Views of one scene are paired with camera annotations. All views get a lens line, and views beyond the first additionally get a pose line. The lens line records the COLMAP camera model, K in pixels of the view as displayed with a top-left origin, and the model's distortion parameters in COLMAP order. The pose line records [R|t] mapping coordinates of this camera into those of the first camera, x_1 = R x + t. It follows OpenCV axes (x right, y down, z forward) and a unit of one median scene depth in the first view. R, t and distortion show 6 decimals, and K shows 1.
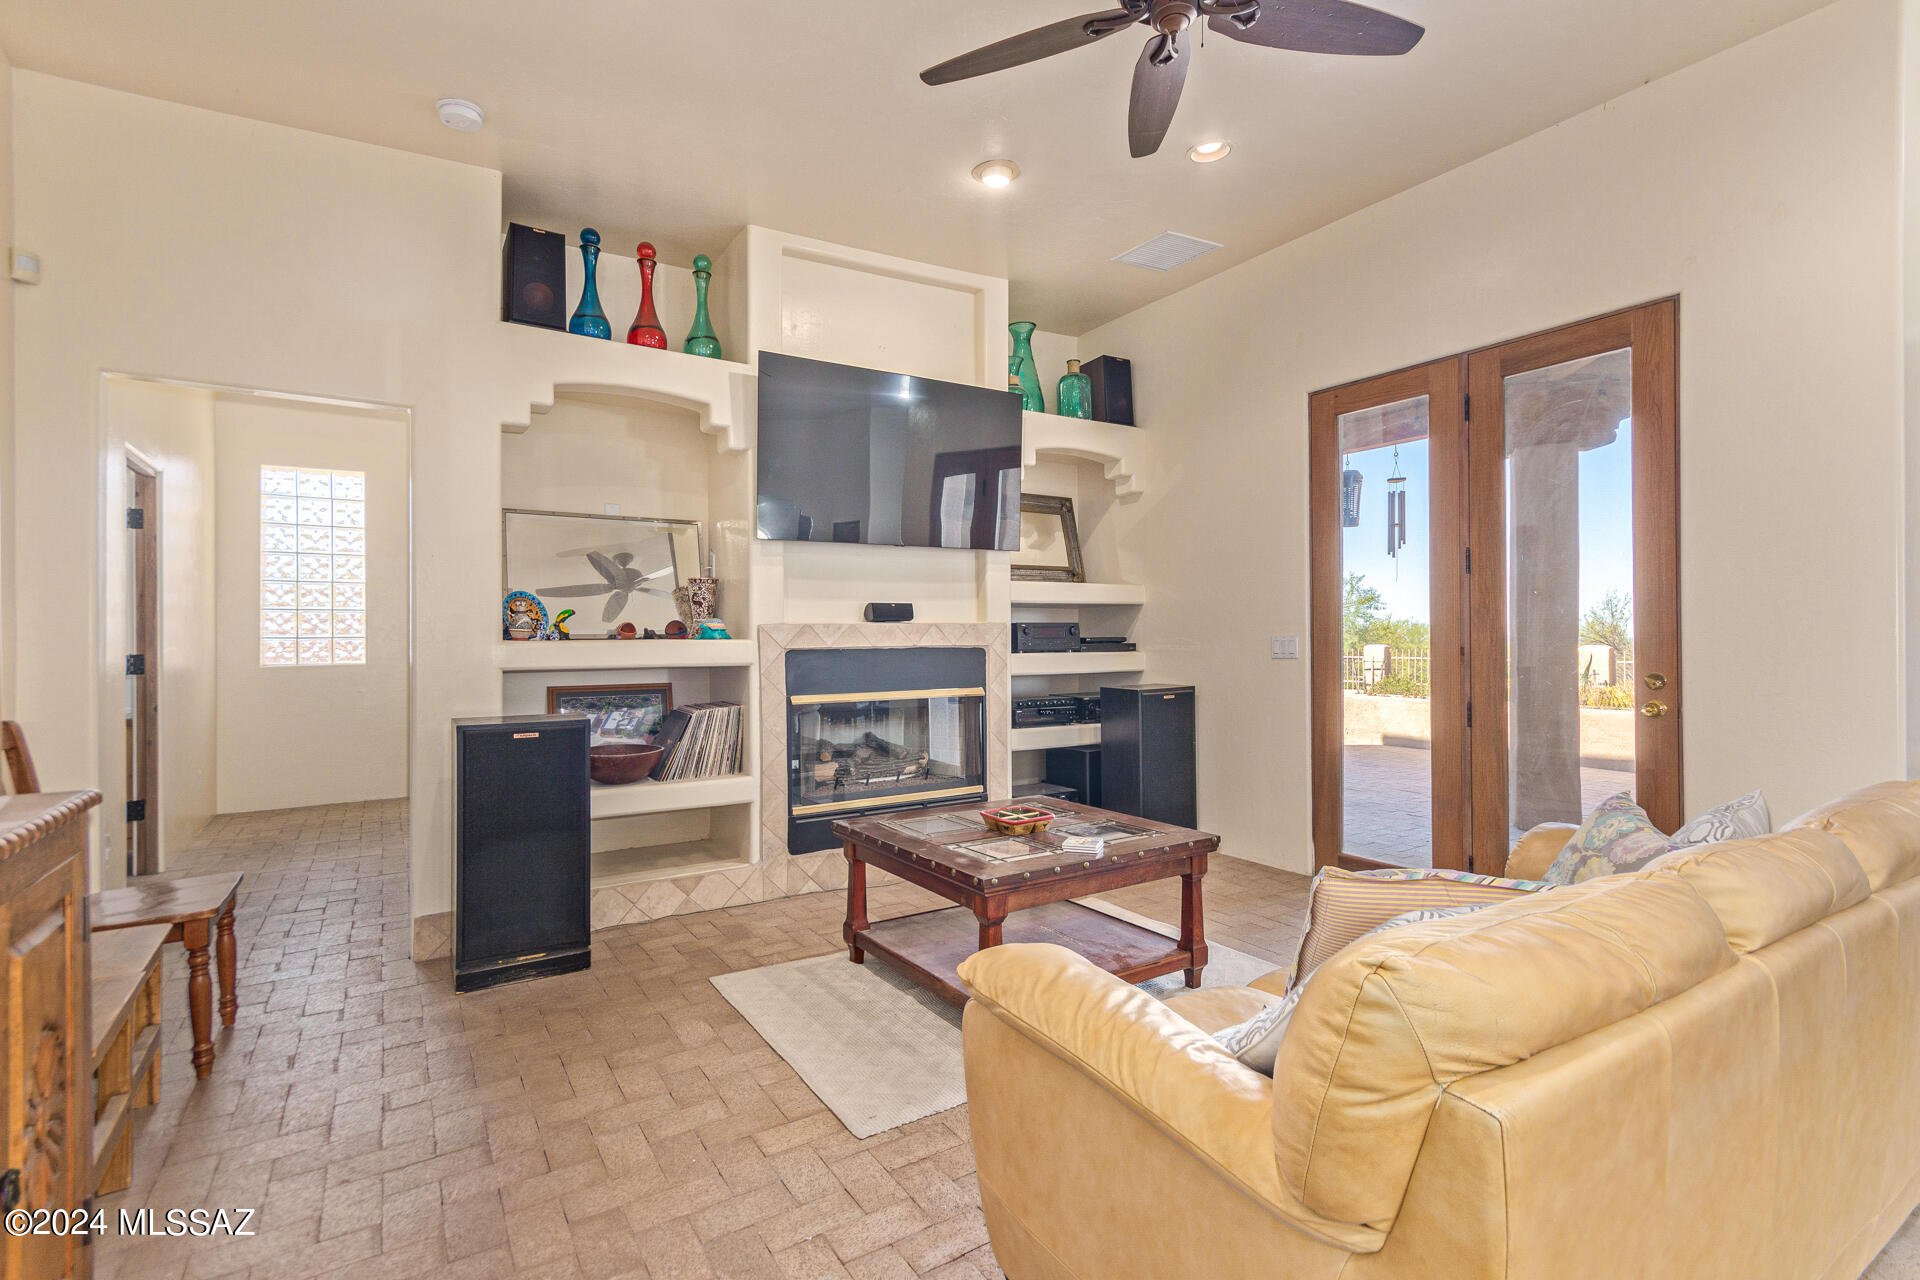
lens RADIAL K [[880.4, 0, 967.0], [0, 880.4, 633.8], [0, 0, 1]] dist [-0.001591, 0.000055]
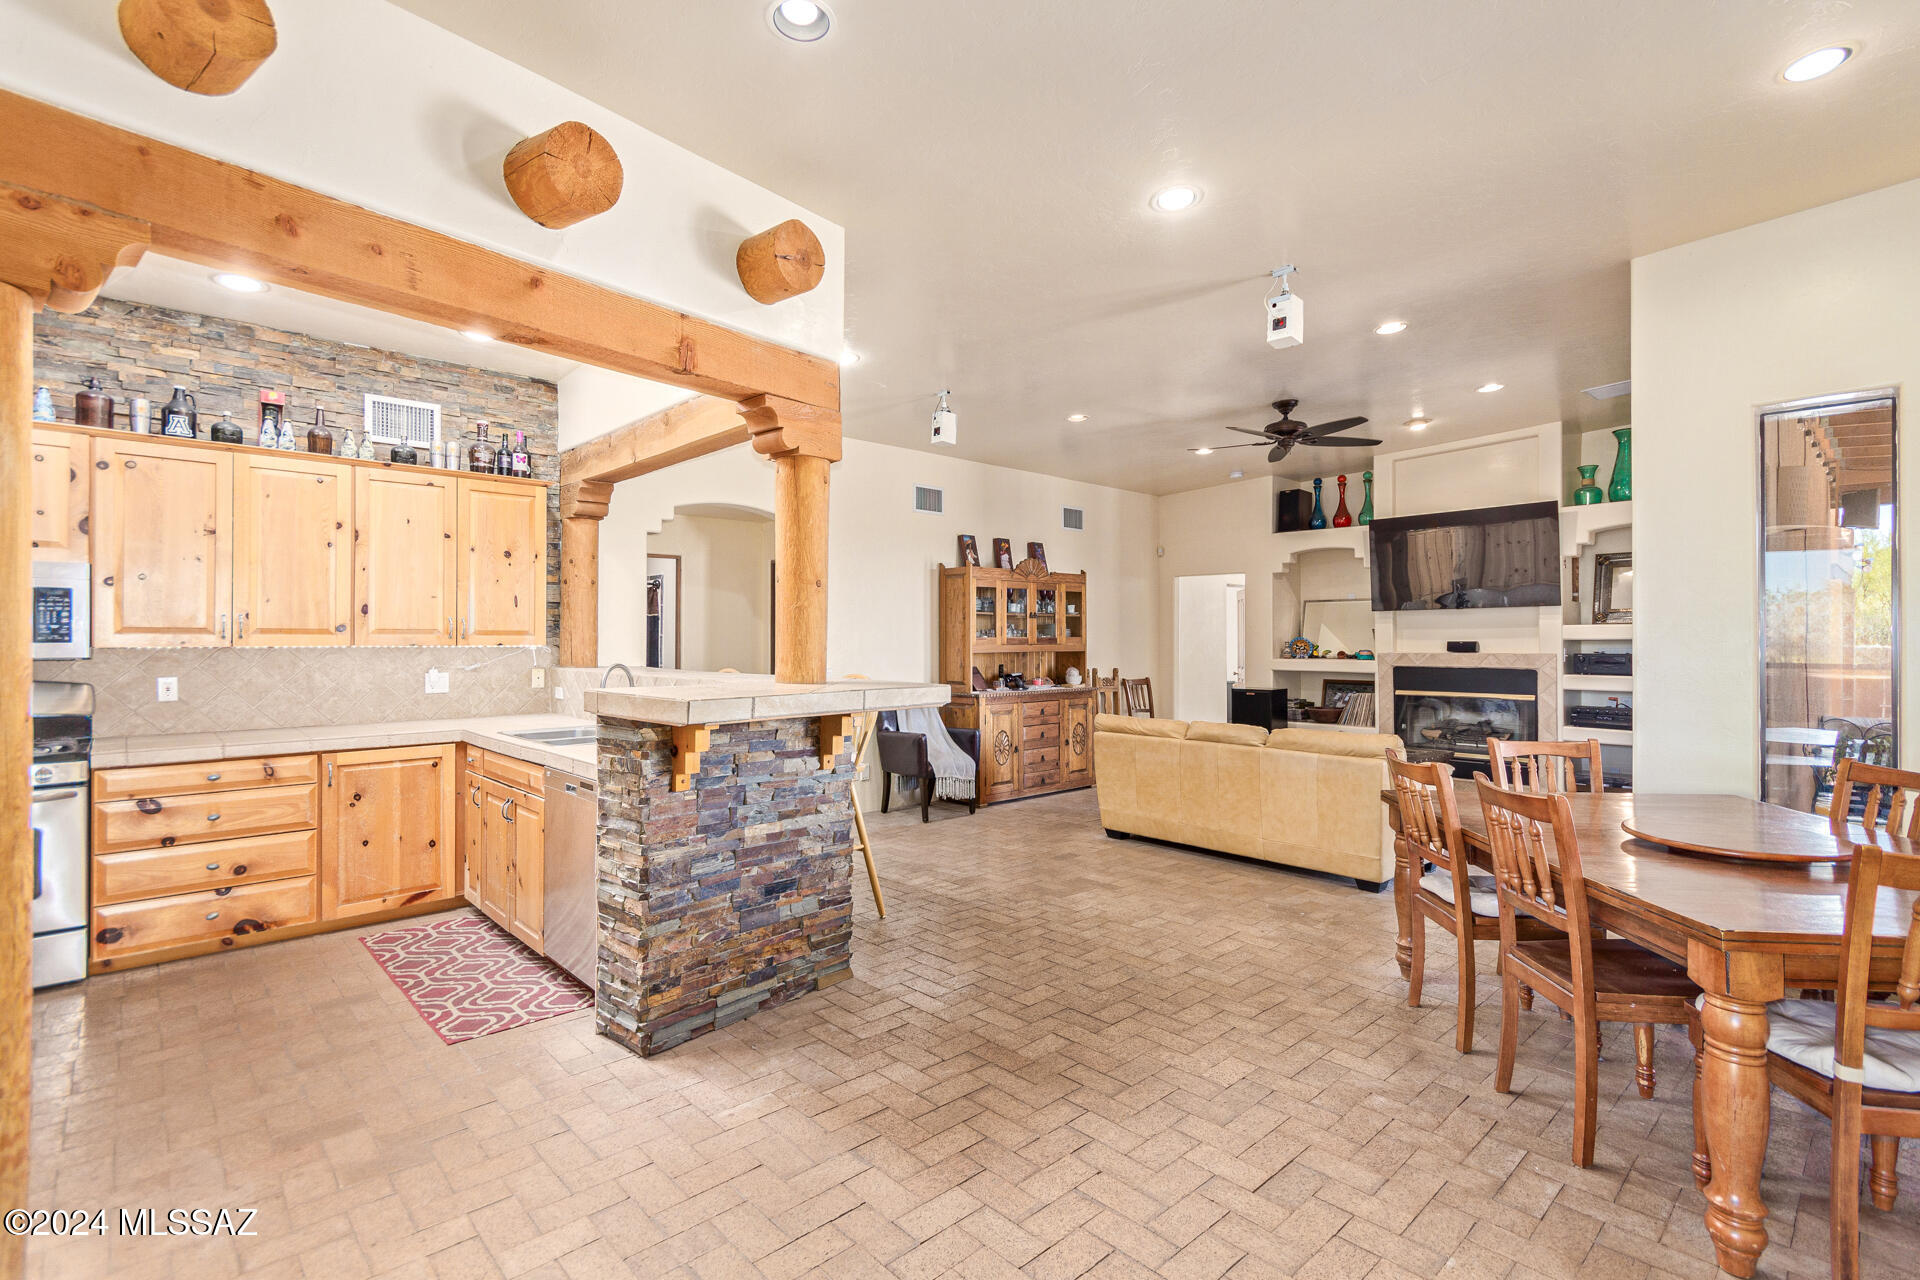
lens RADIAL K [[880.4, 0, 957.3], [0, 880.4, 647.4], [0, 0, 1]] dist [-0.001591, 0.000055]
pose [[0.185971, 0.005167, -0.982542, 1.432815], [-0.003527, 0.999983, 0.004591, -0.028287], [0.982549, 0.002611, 0.185987, -0.292068]]
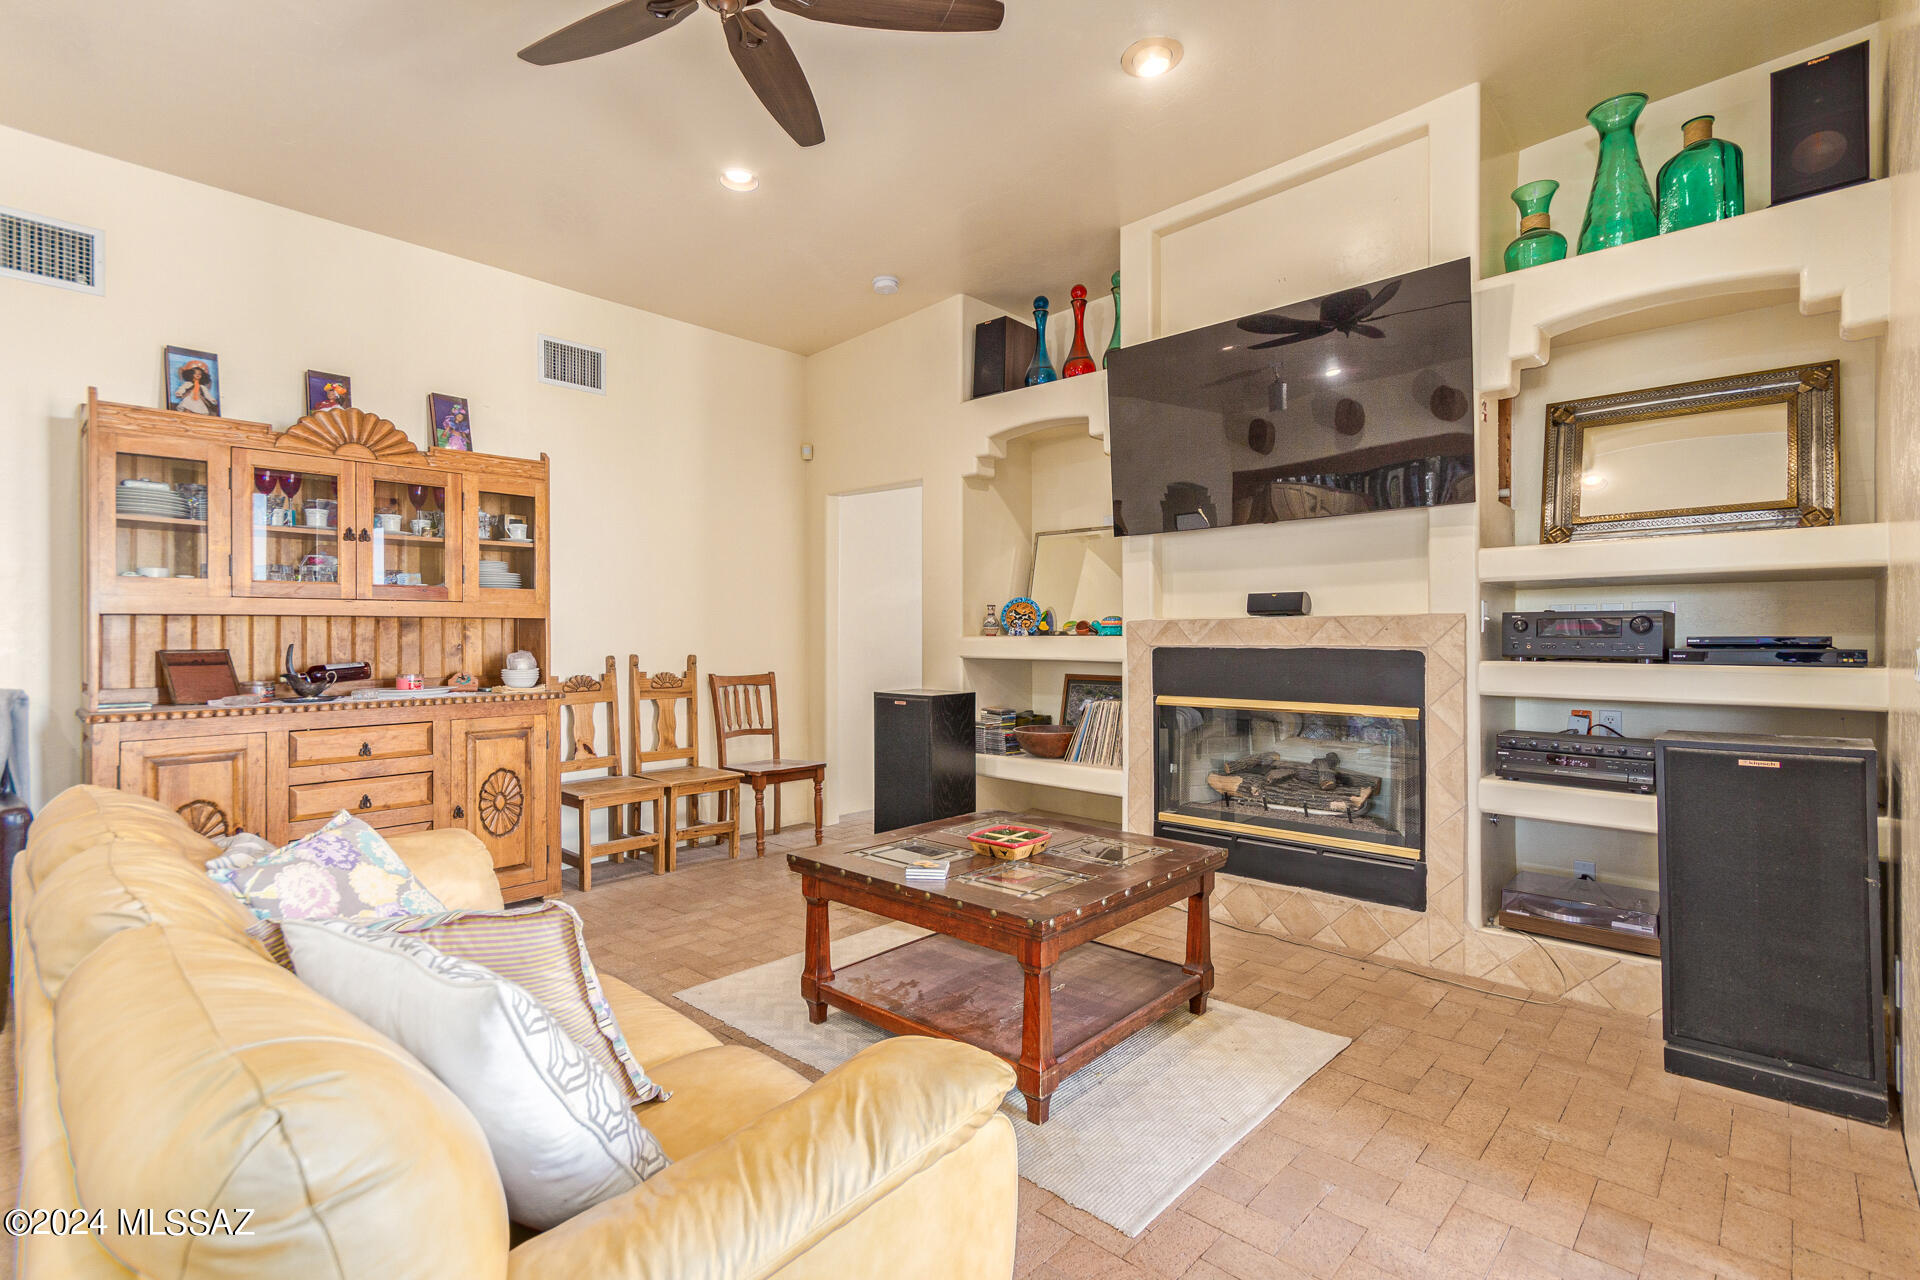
lens RADIAL K [[880.4, 0, 973.5], [0, 880.4, 651.9], [0, 0, 1]] dist [-0.001591, 0.000055]
pose [[0.268656, 0.013973, -0.963135, 0.629370], [-0.001924, 0.999901, 0.013970, 0.008739], [0.963234, -0.001900, 0.268657, 0.515299]]
